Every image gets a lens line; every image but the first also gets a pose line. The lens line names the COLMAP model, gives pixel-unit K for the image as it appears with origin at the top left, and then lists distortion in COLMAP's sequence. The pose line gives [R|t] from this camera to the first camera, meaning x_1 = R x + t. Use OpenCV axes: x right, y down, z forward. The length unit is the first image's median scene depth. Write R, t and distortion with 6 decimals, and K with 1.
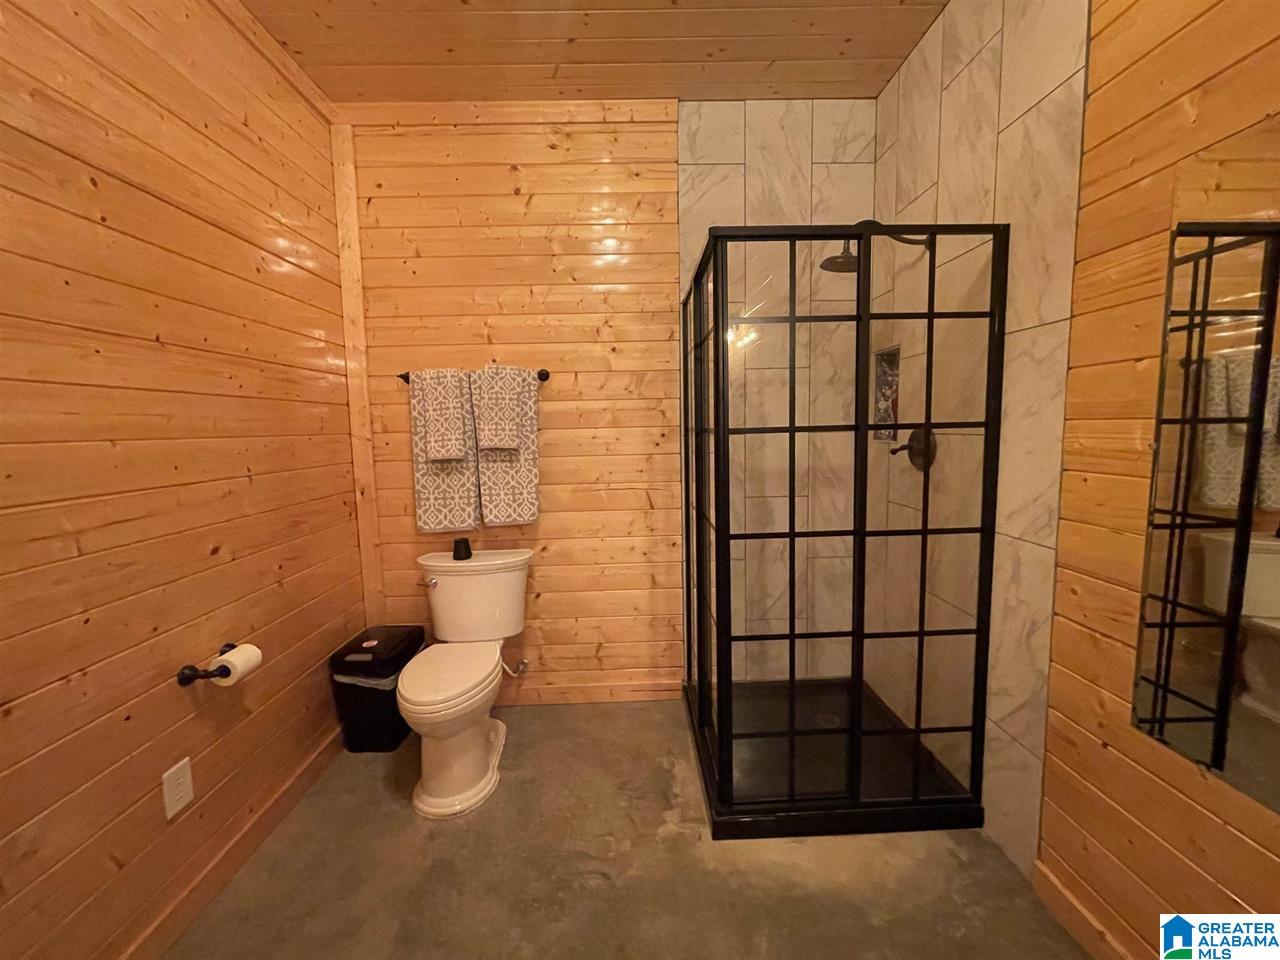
lens RADIAL K [[519.8, 0, 636.7], [0, 519.8, 480.4], [0, 0, 1]] dist [0.001259, 0.000145]
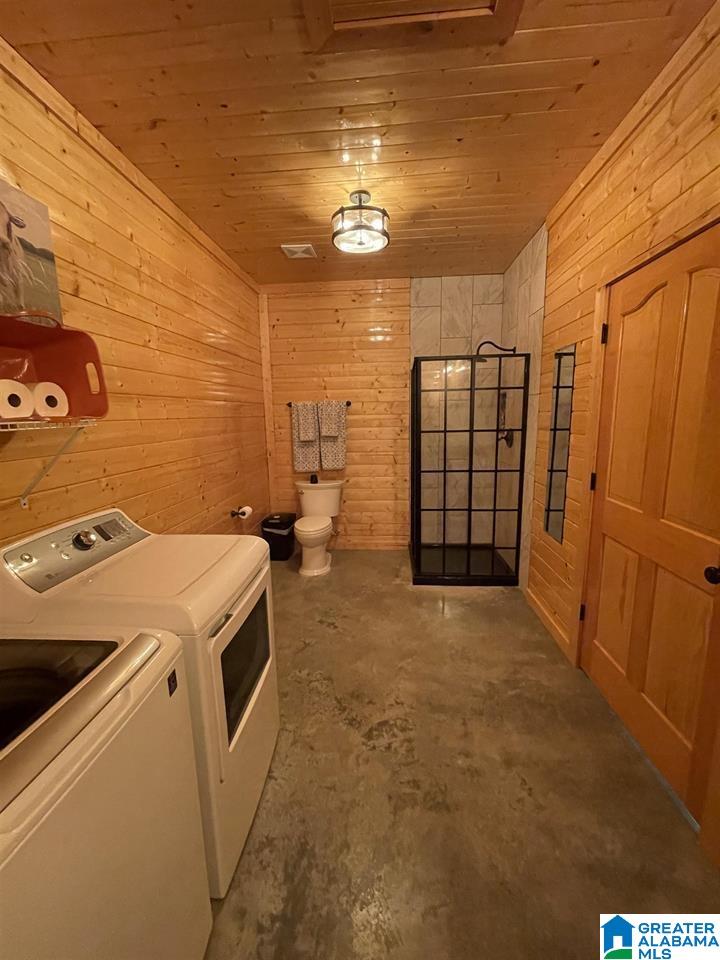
lens RADIAL K [[389.8, 0, 360.6], [0, 389.8, 479.8], [0, 0, 1]] dist [0.001259, 0.000145]
pose [[0.994838, 0.018958, -0.099693, 0.049201], [-0.012426, 0.997760, 0.065737, 0.016118], [0.100716, -0.064159, 0.992844, -0.708456]]
